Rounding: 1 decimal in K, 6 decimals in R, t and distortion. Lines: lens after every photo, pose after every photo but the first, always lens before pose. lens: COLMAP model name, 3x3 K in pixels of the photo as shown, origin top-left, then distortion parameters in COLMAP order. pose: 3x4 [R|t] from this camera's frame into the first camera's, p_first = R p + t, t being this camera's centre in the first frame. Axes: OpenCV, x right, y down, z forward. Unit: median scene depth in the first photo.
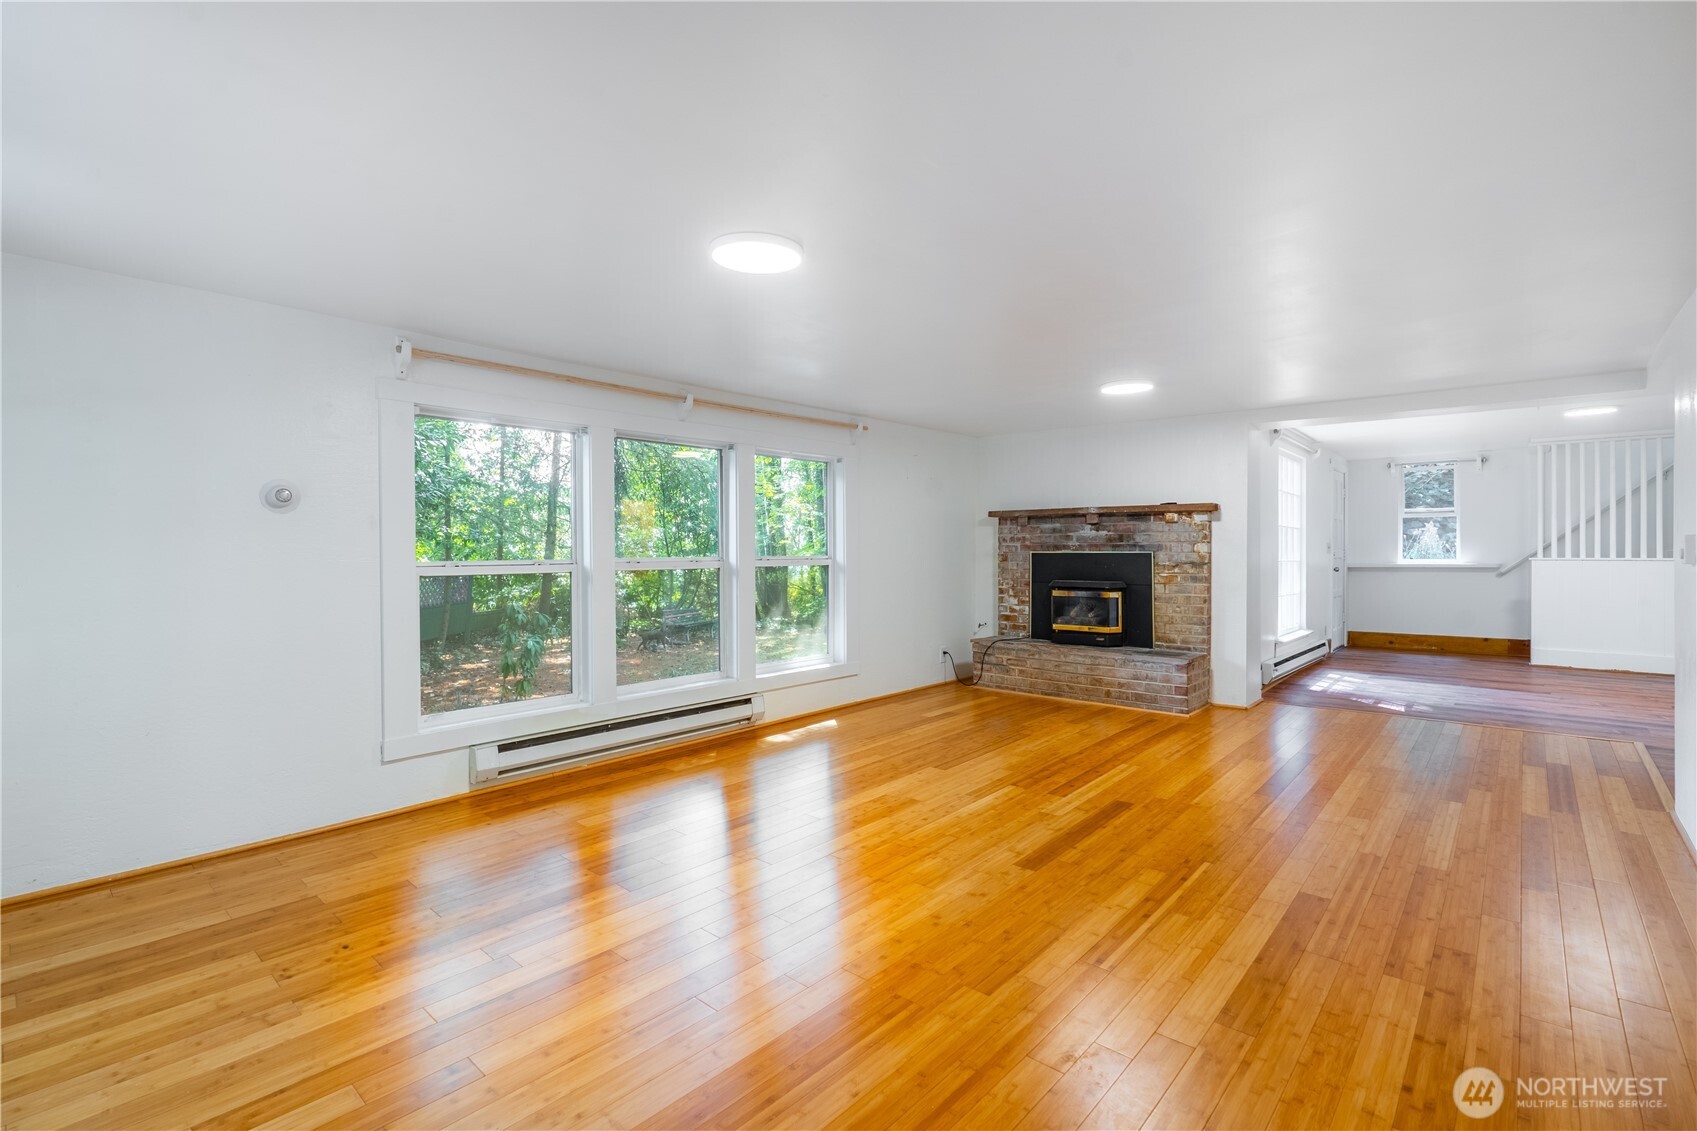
lens RADIAL K [[808.0, 0, 853.8], [0, 808.0, 550.6], [0, 0, 1]] dist [-0.011289, 0.003156]
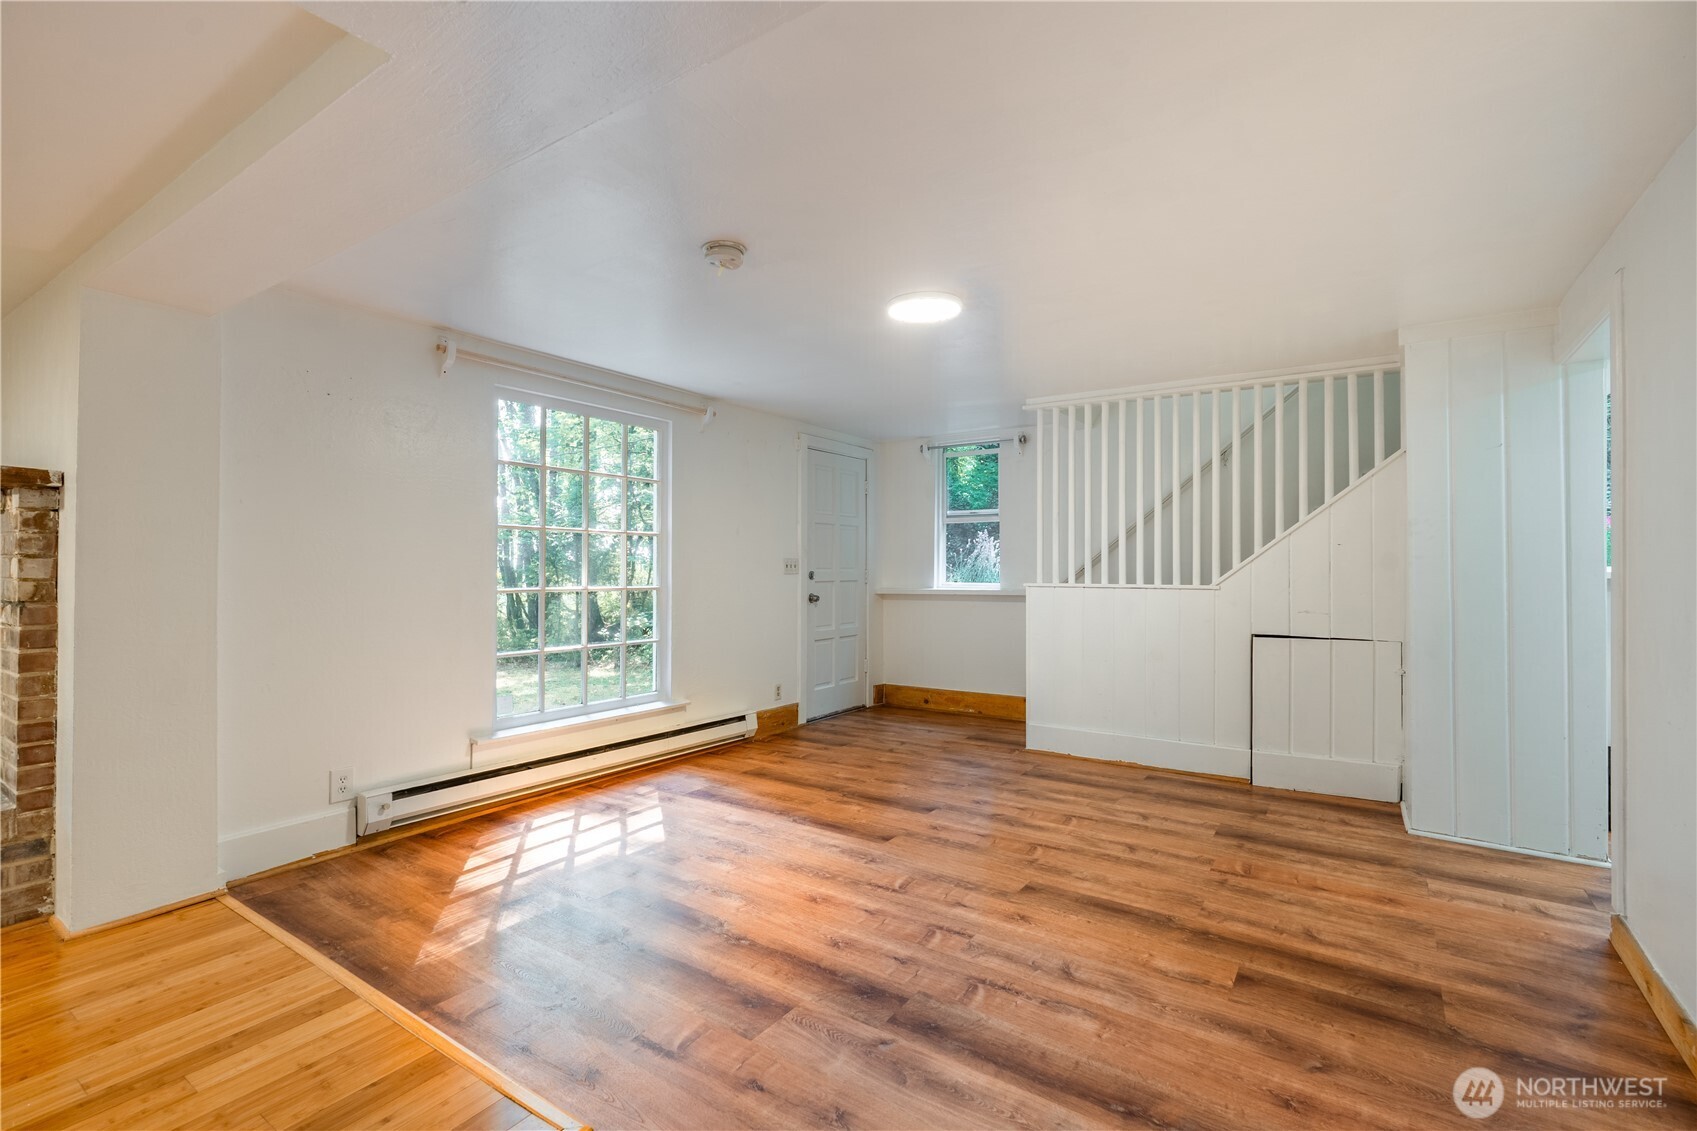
lens RADIAL K [[808.0, 0, 856.2], [0, 808.0, 555.7], [0, 0, 1]] dist [-0.011289, 0.003156]
pose [[0.992338, 0.007026, 0.123355, 0.853165], [-0.005855, 0.999934, -0.009854, -0.009125], [-0.123417, 0.009056, 0.992314, 0.509017]]
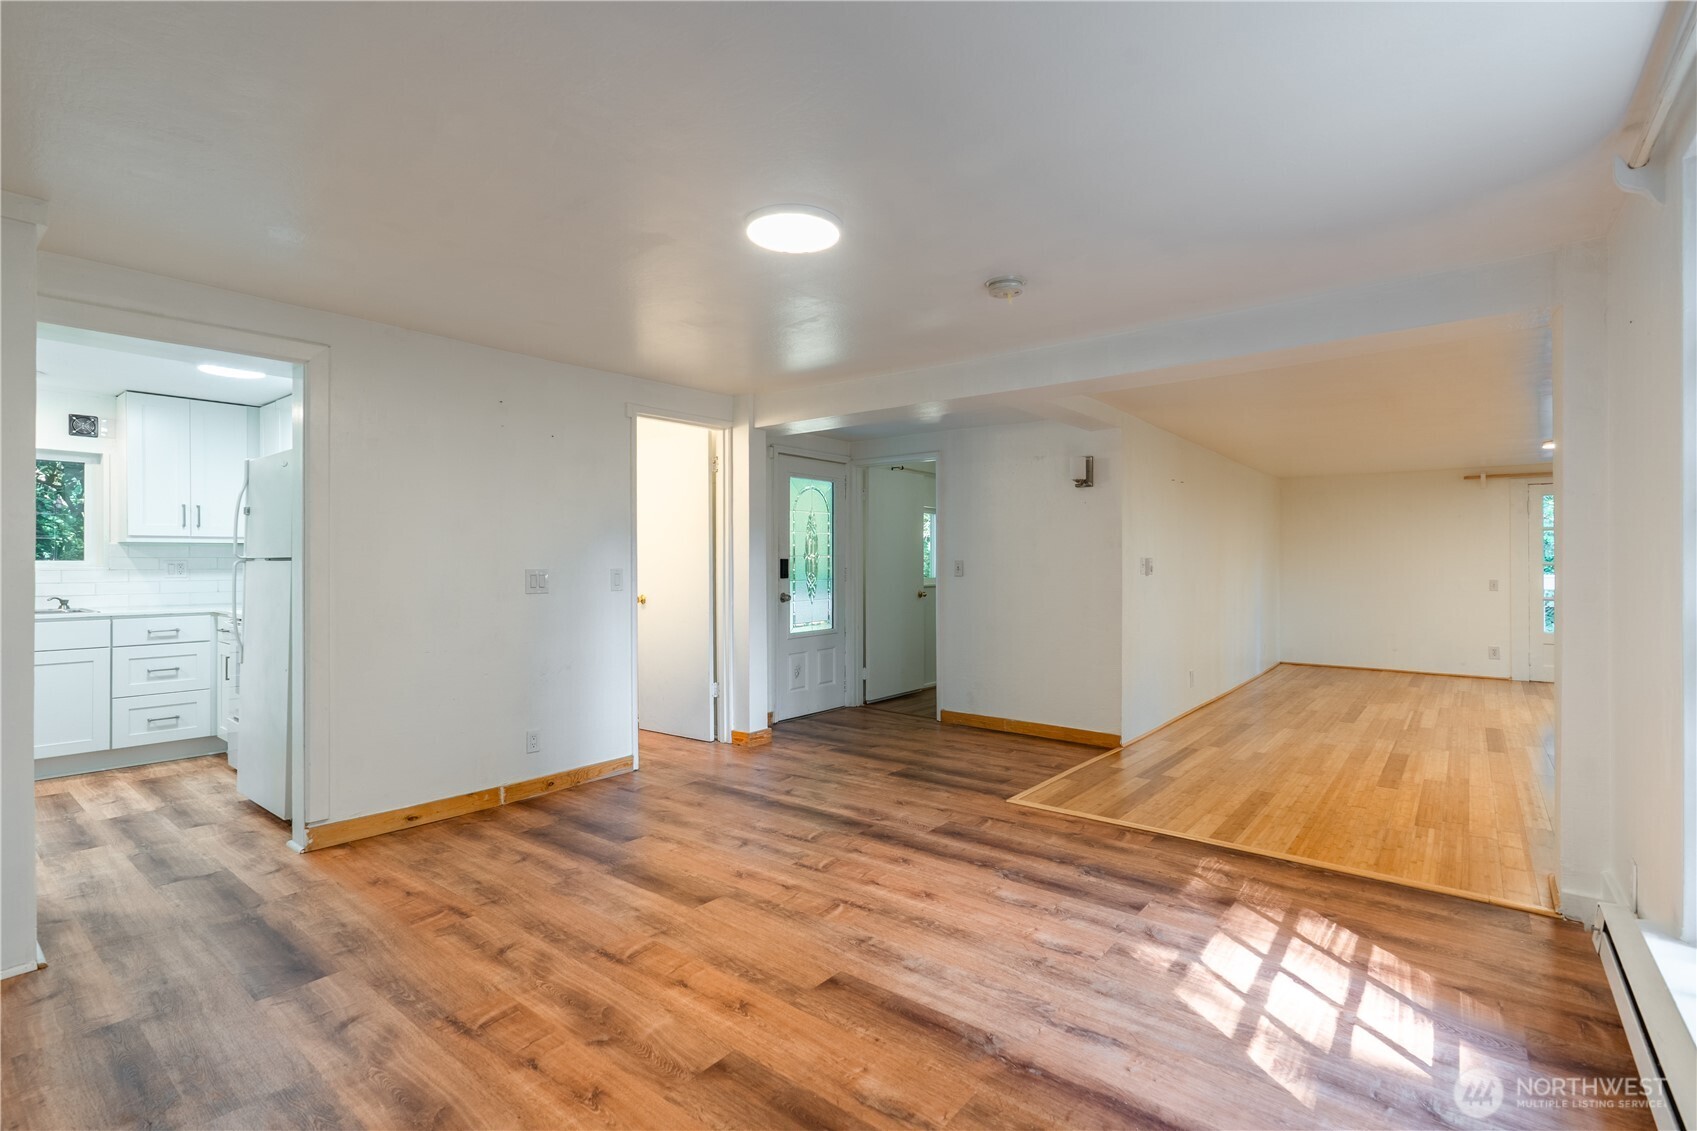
lens RADIAL K [[808.0, 0, 846.4], [0, 808.0, 566.7], [0, 0, 1]] dist [-0.011289, 0.003156]
pose [[-0.999187, 0.005251, -0.039968, 0.957223], [0.005085, 0.999978, 0.004248, -0.008088], [0.039989, 0.004041, -0.999192, 1.481878]]
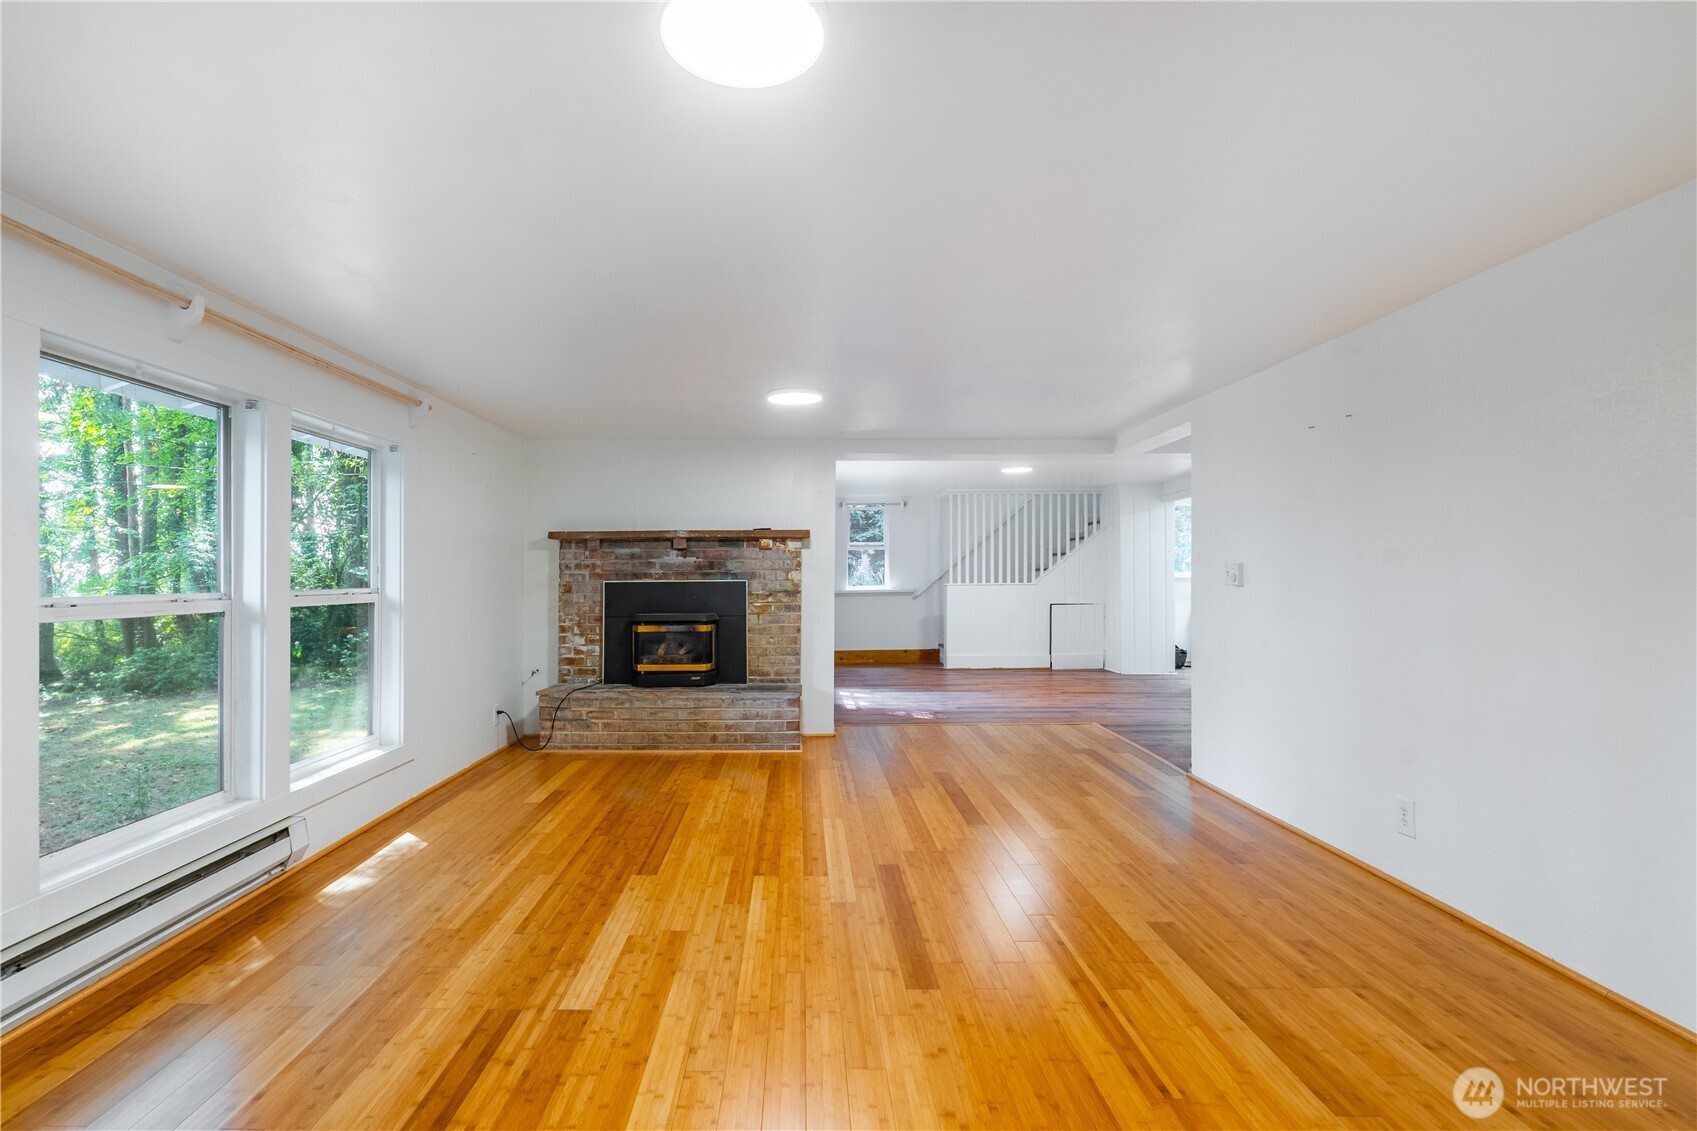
lens RADIAL K [[808.0, 0, 816.3], [0, 808.0, 566.4], [0, 0, 1]] dist [-0.011289, 0.003156]
pose [[0.754423, 0.005357, 0.656367, -0.192827], [0.006629, 0.999854, -0.015780, 0.000888], [-0.656355, 0.016255, 0.754277, 0.248939]]
